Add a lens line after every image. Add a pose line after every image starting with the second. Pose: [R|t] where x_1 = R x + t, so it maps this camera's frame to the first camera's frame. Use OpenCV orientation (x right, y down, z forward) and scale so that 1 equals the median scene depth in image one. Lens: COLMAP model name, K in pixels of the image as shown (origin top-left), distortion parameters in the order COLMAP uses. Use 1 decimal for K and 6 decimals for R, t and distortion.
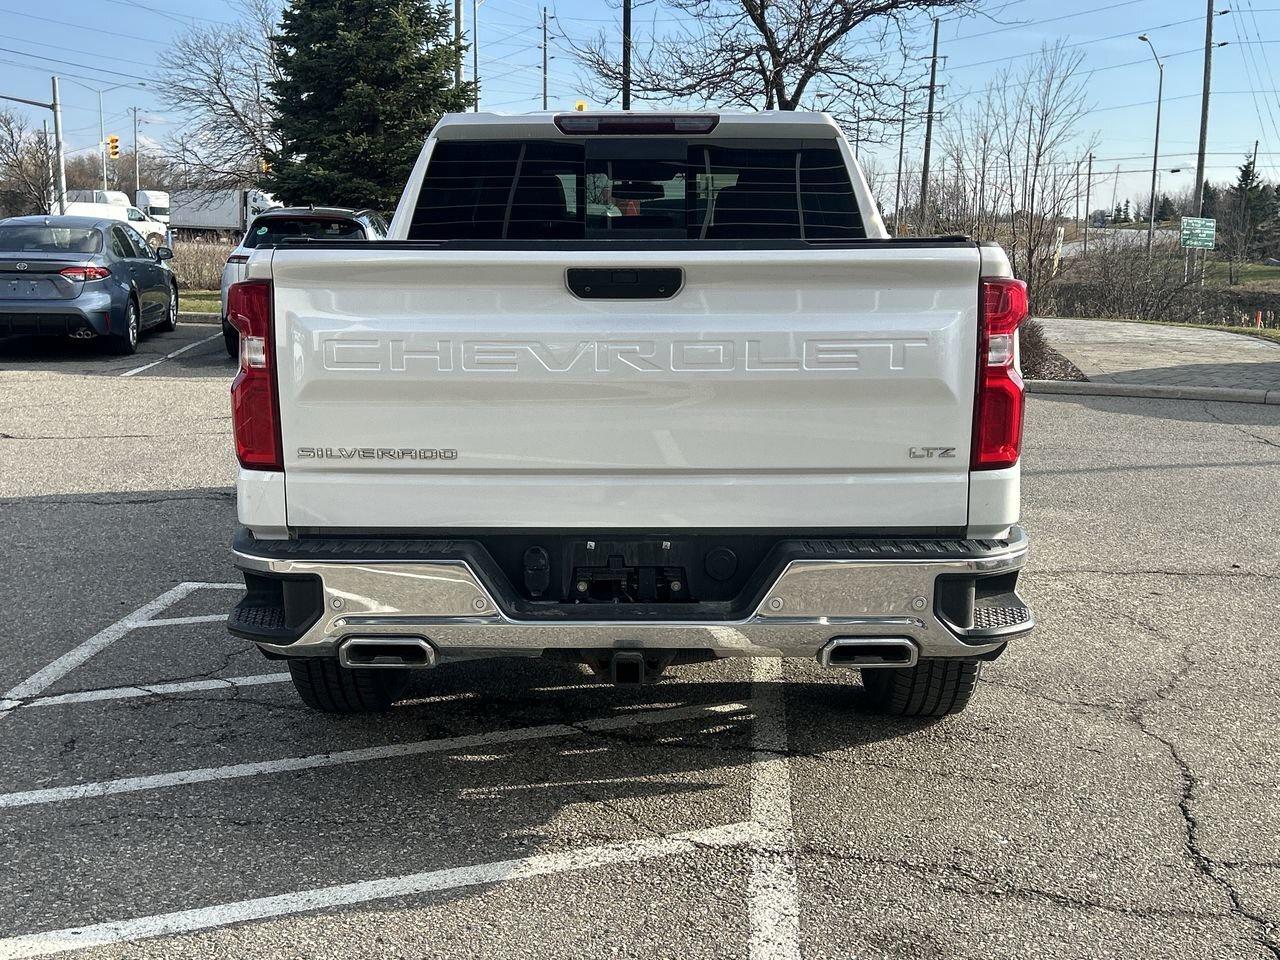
lens RADIAL K [[1472.8, 0, 648.7], [0, 1472.8, 490.0], [0, 0, 1]] dist [0.044507, 0.000000]
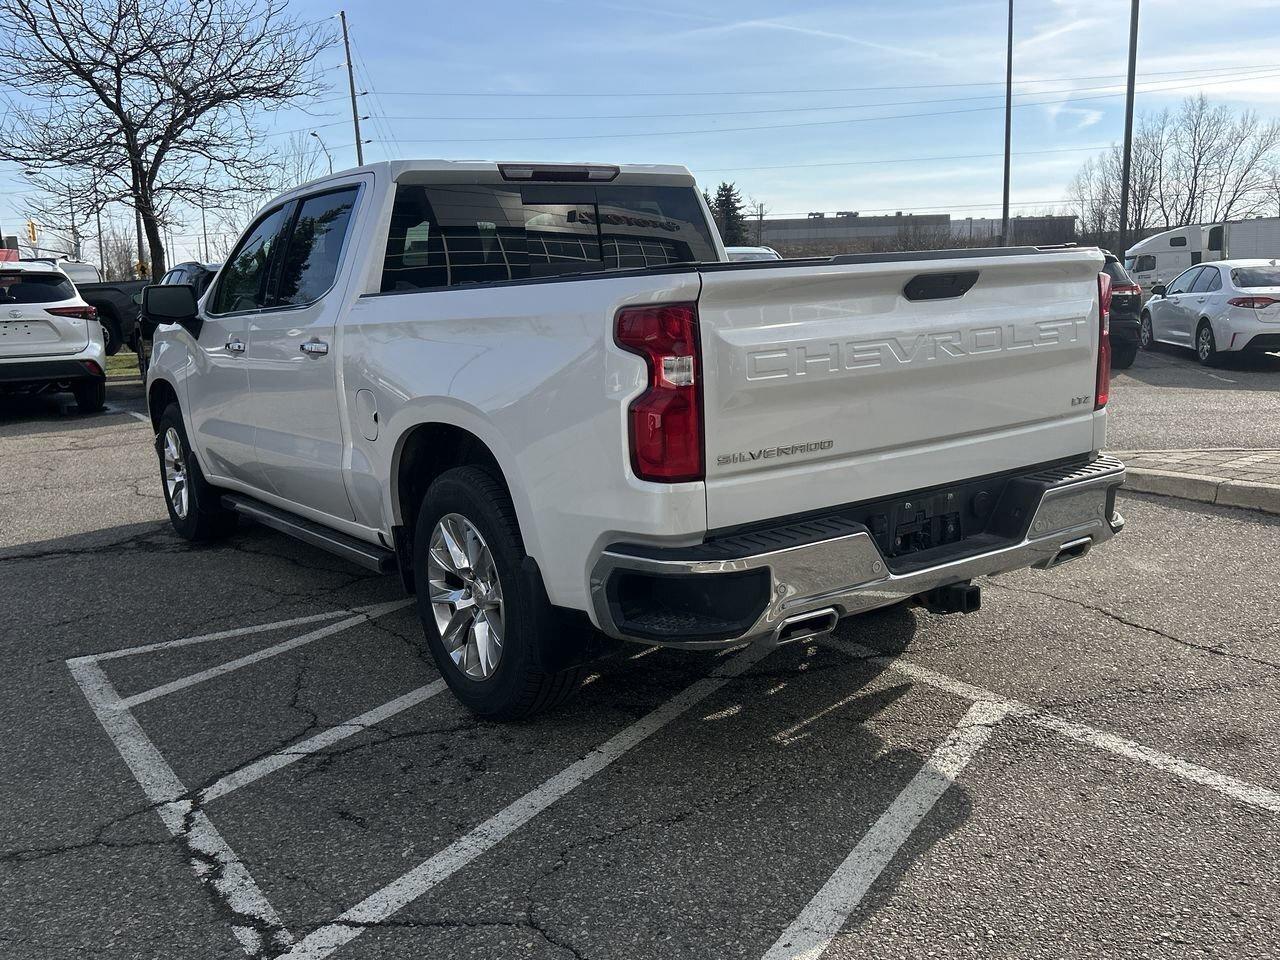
lens RADIAL K [[1130.8, 0, 633.8], [0, 1130.8, 487.6], [0, 0, 1]] dist [0.061437, -0.070408]
pose [[0.817290, -0.142963, 0.558210, -0.654202], [0.141118, 0.988893, 0.046651, -0.046101], [-0.558679, 0.040646, 0.828387, 0.308571]]
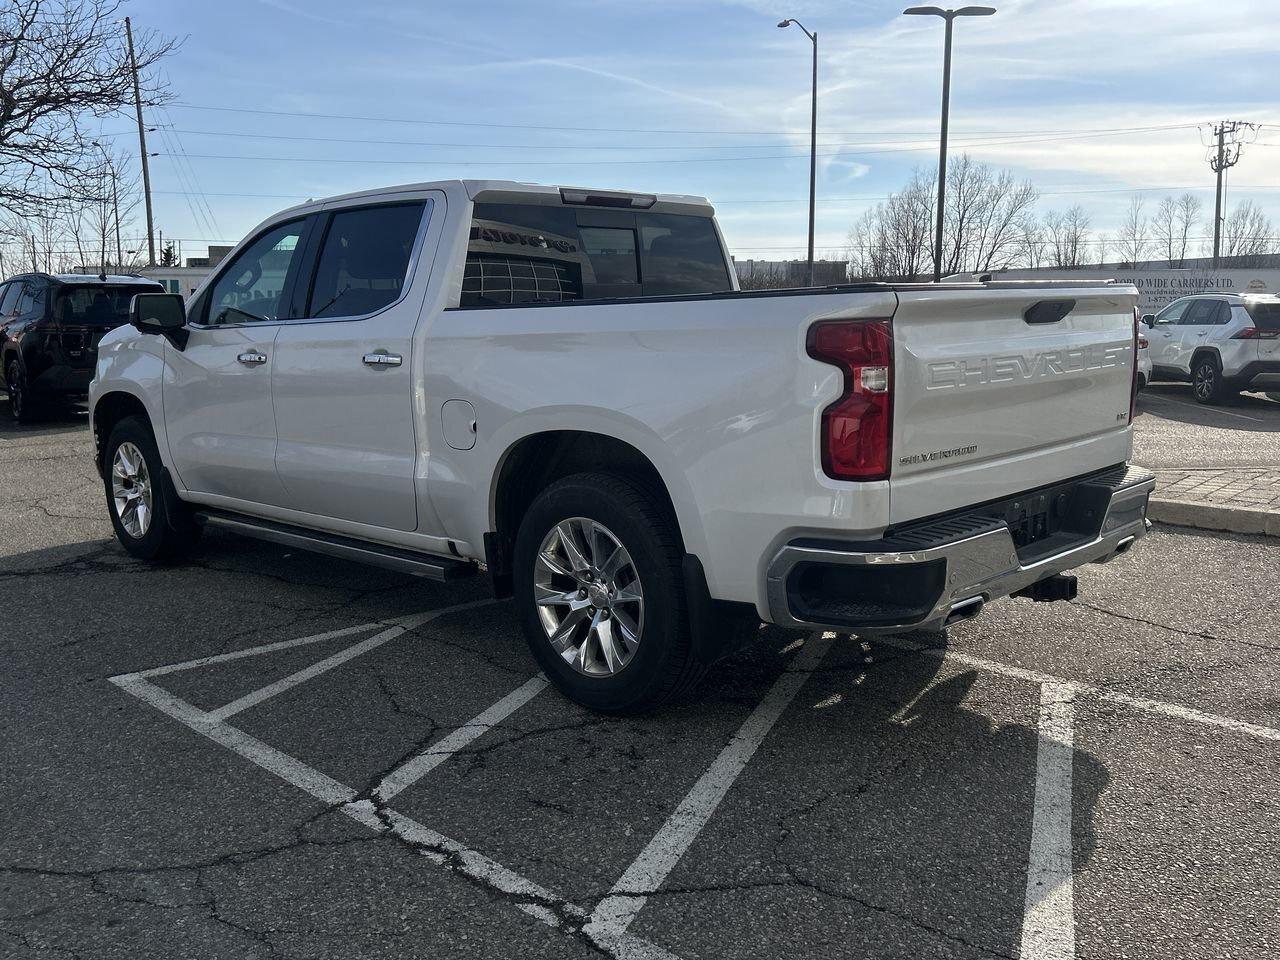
lens RADIAL K [[1130.8, 0, 634.8], [0, 1130.8, 478.4], [0, 0, 1]] dist [0.061437, -0.070408]
pose [[0.699901, -0.122796, 0.703604, -0.901481], [0.135137, 0.990084, 0.038367, -0.066215], [-0.701339, 0.068230, 0.709555, 0.437617]]
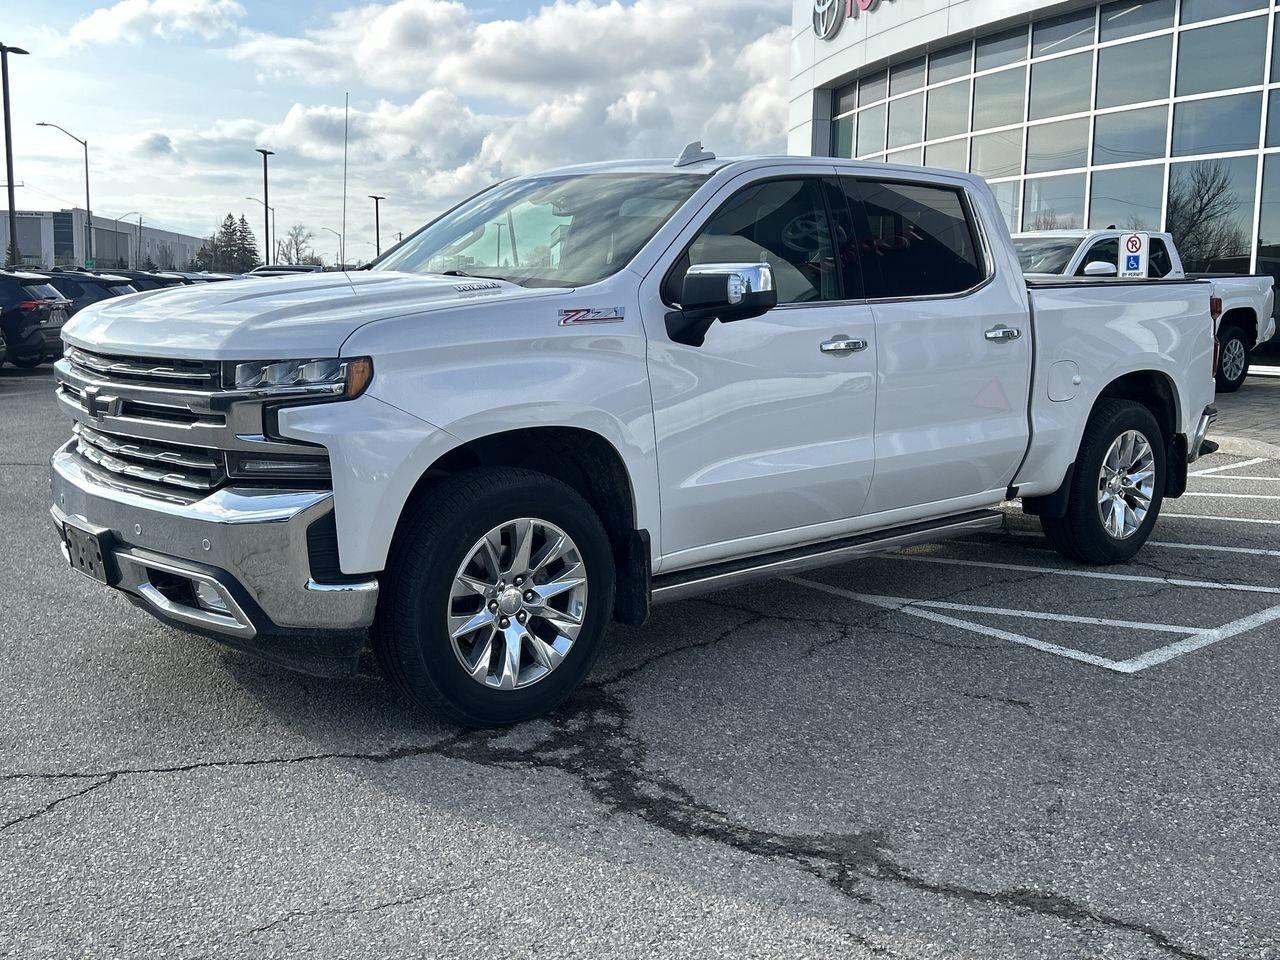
lens RADIAL K [[1357.3, 0, 637.1], [0, 1357.3, 485.2], [0, 0, 1]] dist [0.037324, 0.000000]
pose [[-0.670248, -0.130587, 0.730557, -1.105309], [0.105597, 0.957600, 0.268051, -0.459589], [-0.734586, 0.256806, -0.628040, 2.697010]]
